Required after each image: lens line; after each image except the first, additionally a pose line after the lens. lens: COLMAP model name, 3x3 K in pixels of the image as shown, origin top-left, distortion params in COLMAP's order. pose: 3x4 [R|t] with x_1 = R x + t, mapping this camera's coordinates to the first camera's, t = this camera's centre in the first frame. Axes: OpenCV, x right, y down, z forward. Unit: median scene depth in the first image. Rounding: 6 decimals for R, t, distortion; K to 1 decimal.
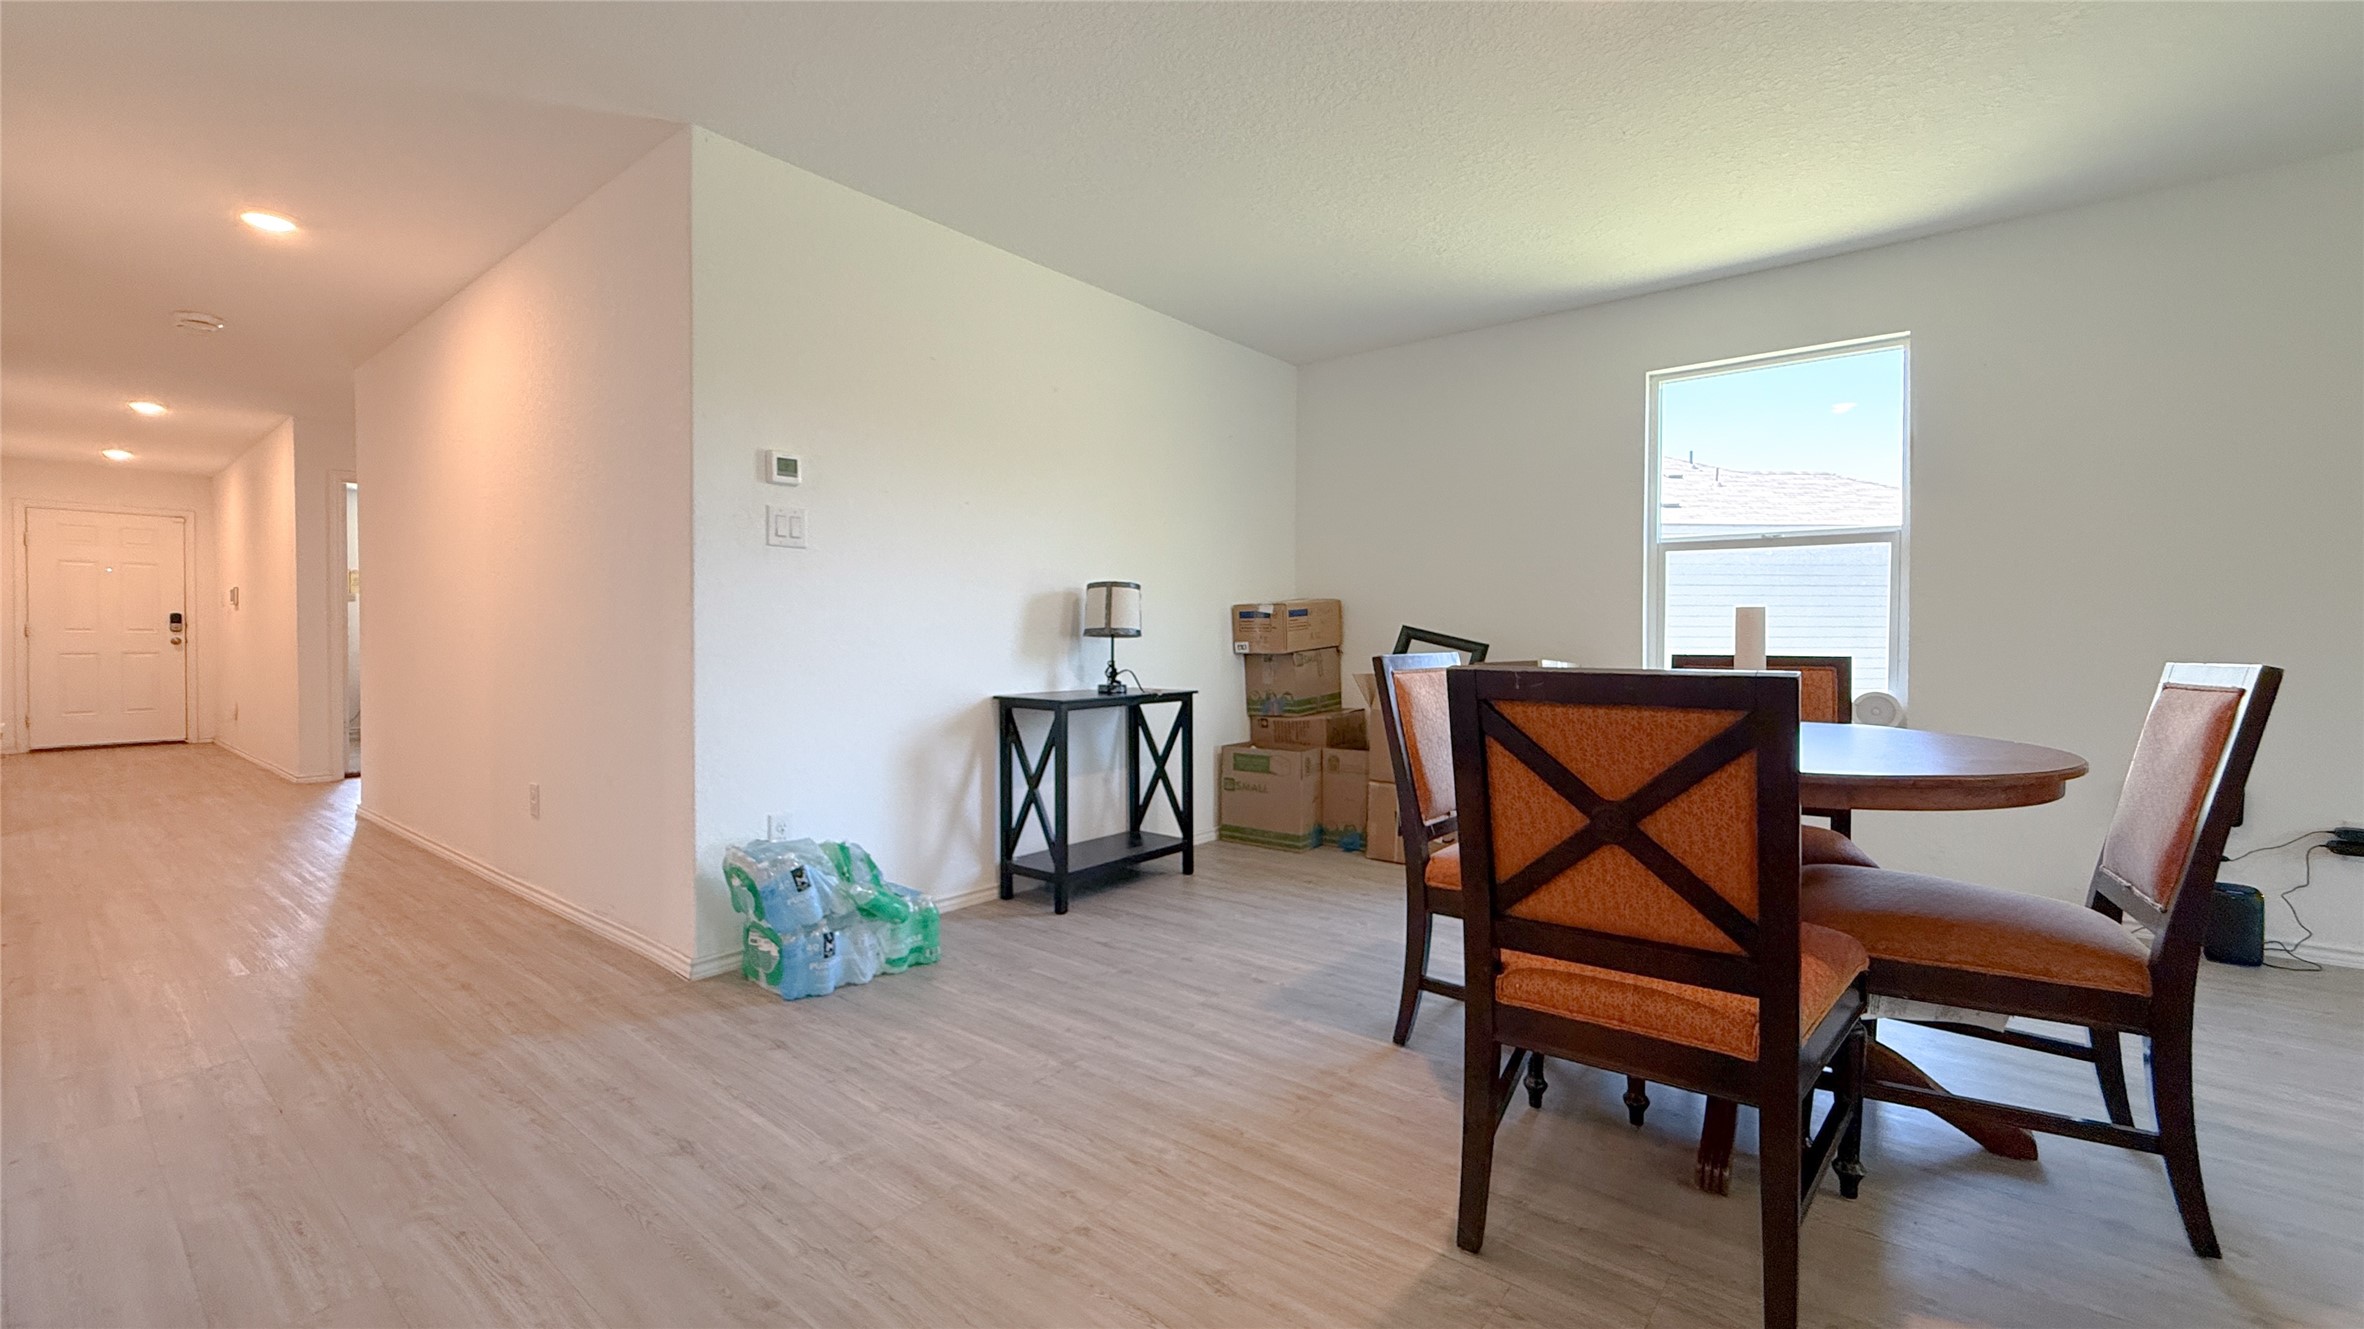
lens RADIAL K [[935.9, 0, 1166.7], [0, 935.9, 655.4], [0, 0, 1]] dist [0.000280, 0.000269]
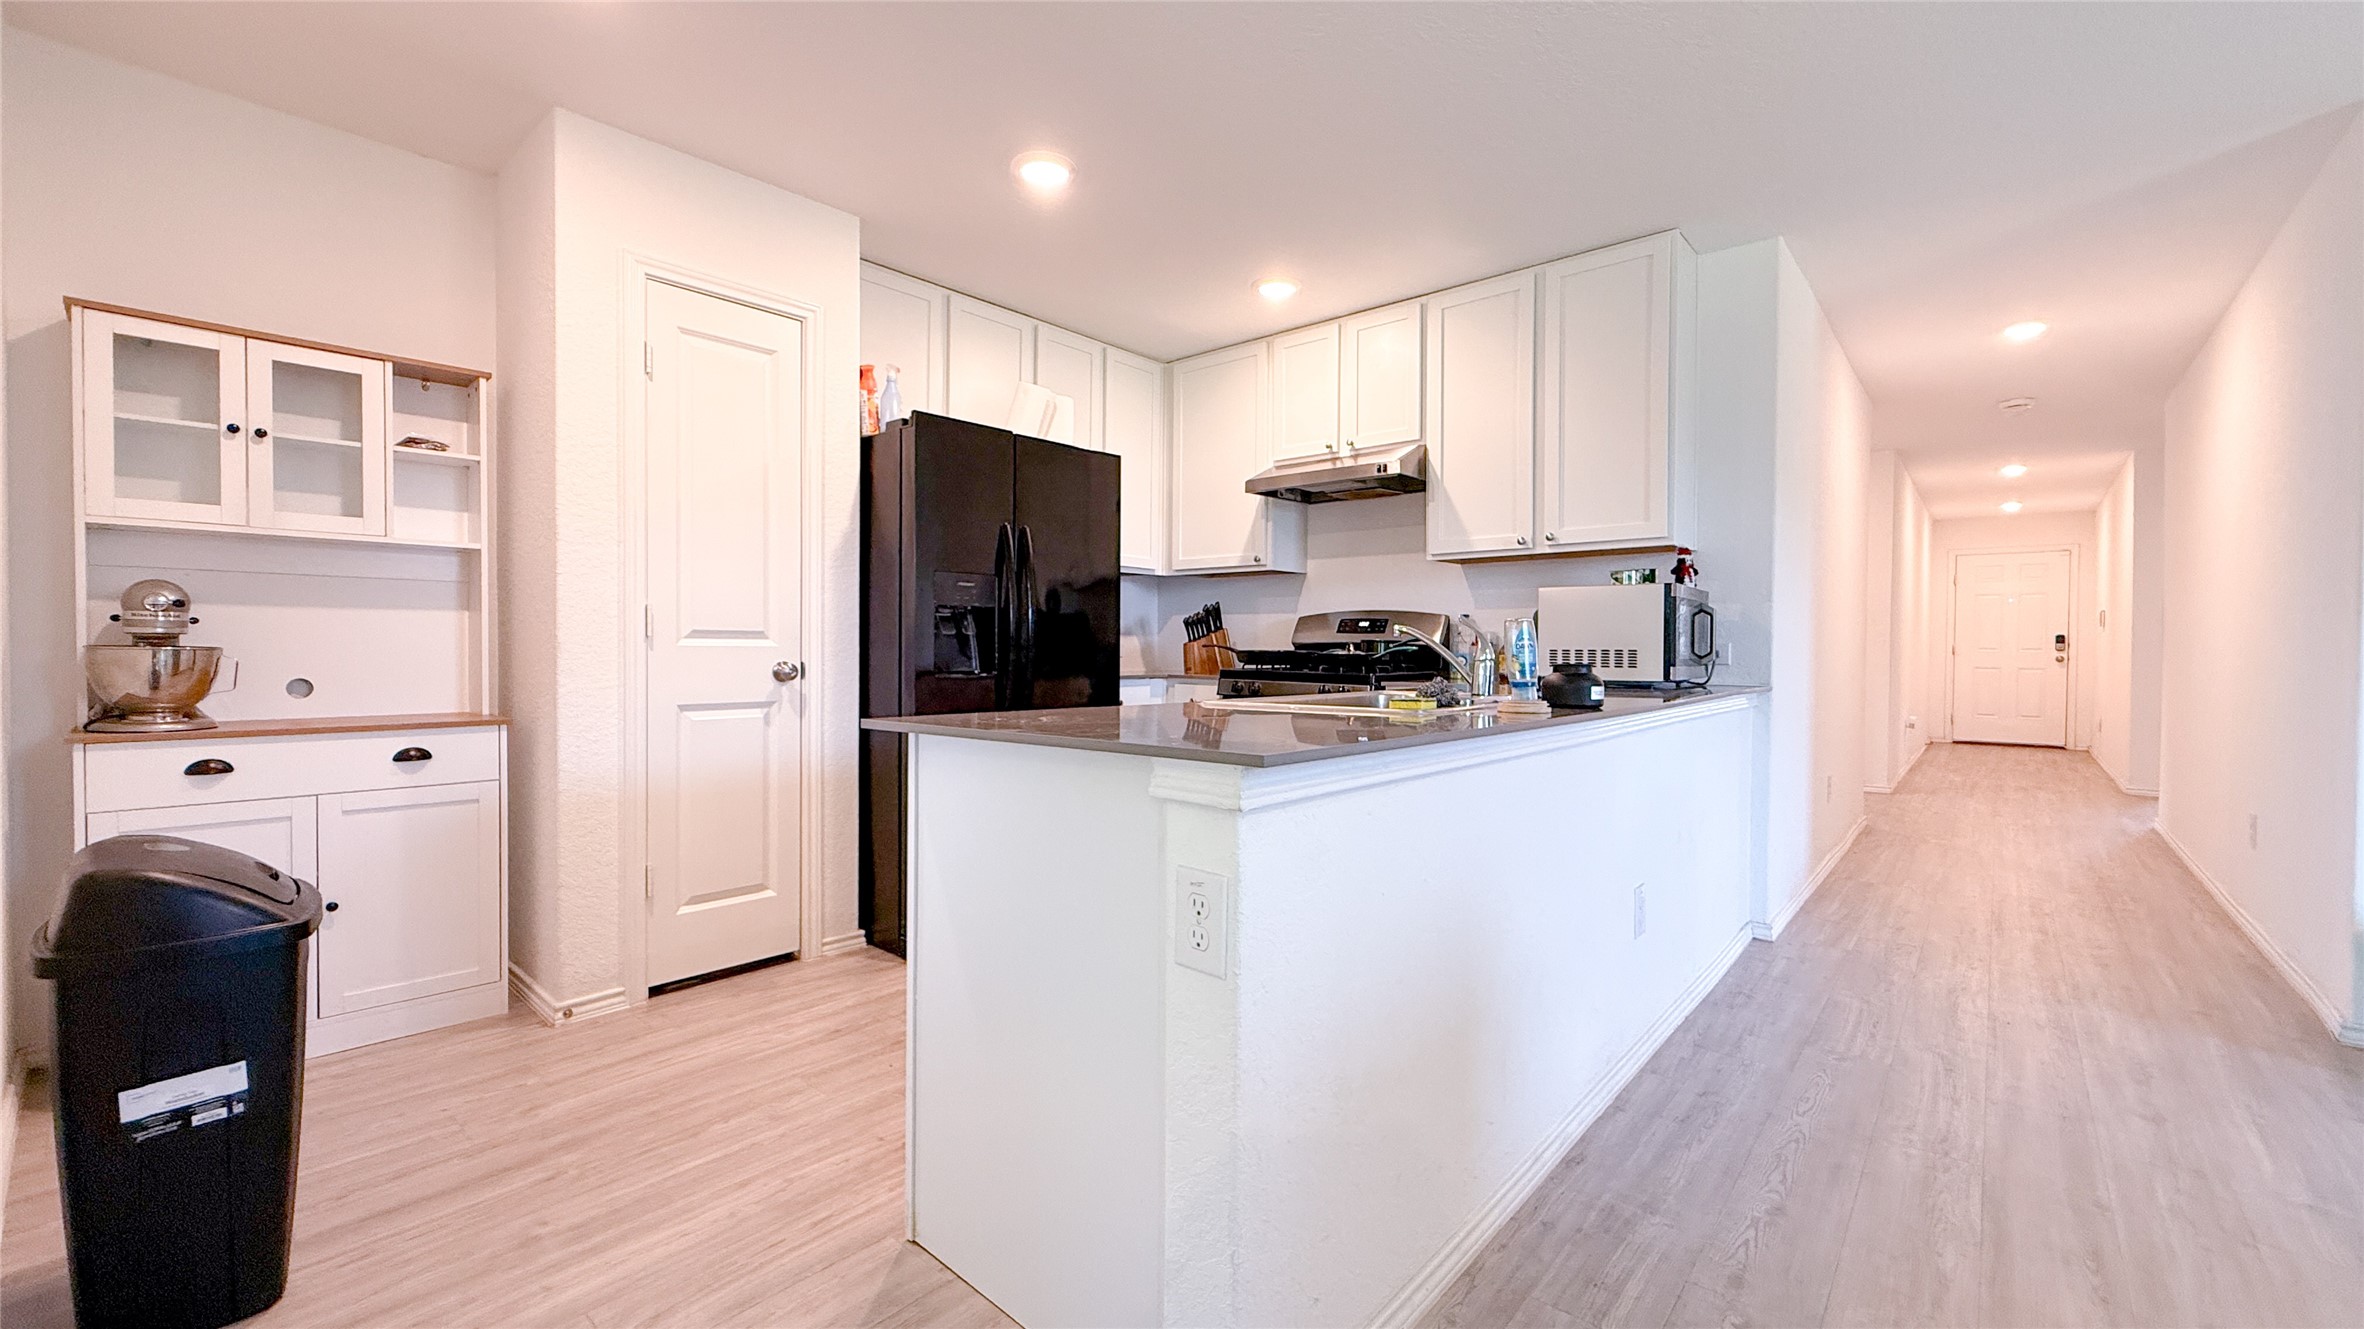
lens RADIAL K [[950.7, 0, 1176.0], [0, 950.7, 669.3], [0, 0, 1]] dist [-0.001048, 0.000055]
pose [[-0.039364, 0.020600, -0.999013, 0.337585], [-0.023564, 0.999490, 0.021538, -0.005482], [0.998947, 0.024388, -0.038858, -0.074056]]
